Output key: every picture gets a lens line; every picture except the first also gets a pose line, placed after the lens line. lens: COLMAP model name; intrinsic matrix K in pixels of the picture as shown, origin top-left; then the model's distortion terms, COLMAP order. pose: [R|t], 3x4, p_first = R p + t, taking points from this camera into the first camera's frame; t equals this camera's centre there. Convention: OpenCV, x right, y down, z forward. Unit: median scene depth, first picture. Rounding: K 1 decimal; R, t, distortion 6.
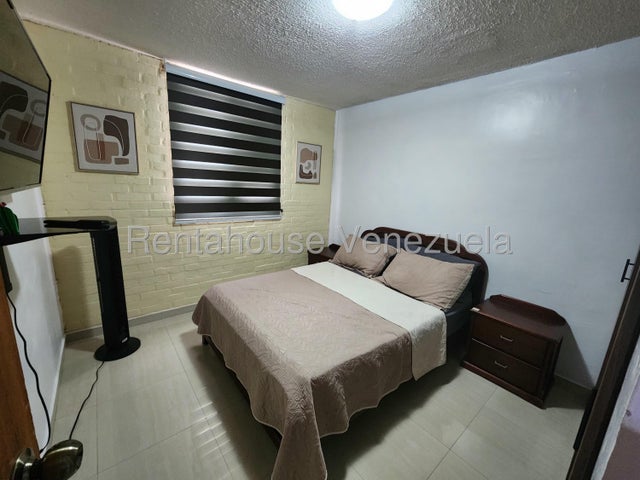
lens RADIAL K [[263.7, 0, 320.9], [0, 263.7, 238.7], [0, 0, 1]] dist [0.002196, 0.000443]
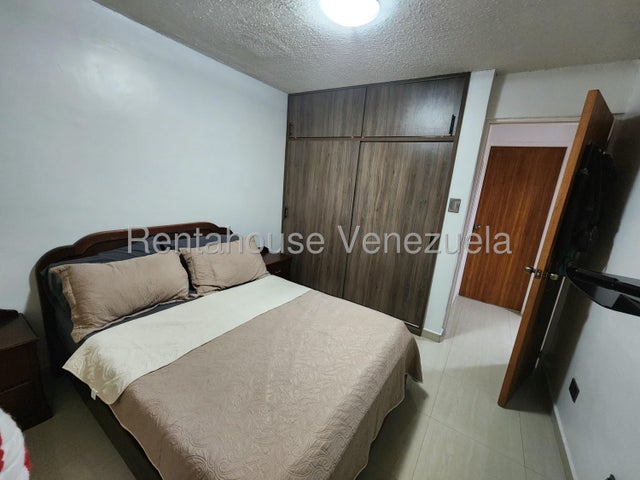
lens RADIAL K [[263.7, 0, 320.9], [0, 263.7, 238.7], [0, 0, 1]] dist [0.002196, 0.000443]
pose [[-0.283598, -0.291164, 0.913672, -0.439381], [0.097908, 0.939019, 0.329631, -0.174420], [-0.953932, 0.182939, -0.237797, 0.657163]]
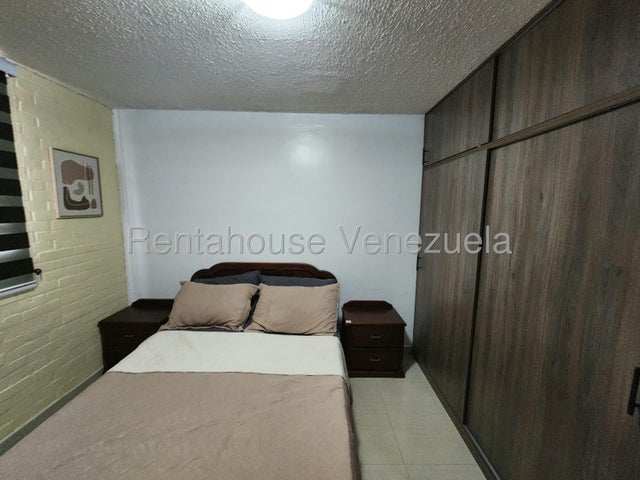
lens RADIAL K [[263.7, 0, 320.9], [0, 263.7, 238.7], [0, 0, 1]] dist [0.002196, 0.000443]
pose [[0.634645, -0.140160, 0.759987, -0.187213], [0.180301, 0.983131, 0.030748, -0.087259], [-0.751476, 0.117512, 0.649210, 0.212096]]
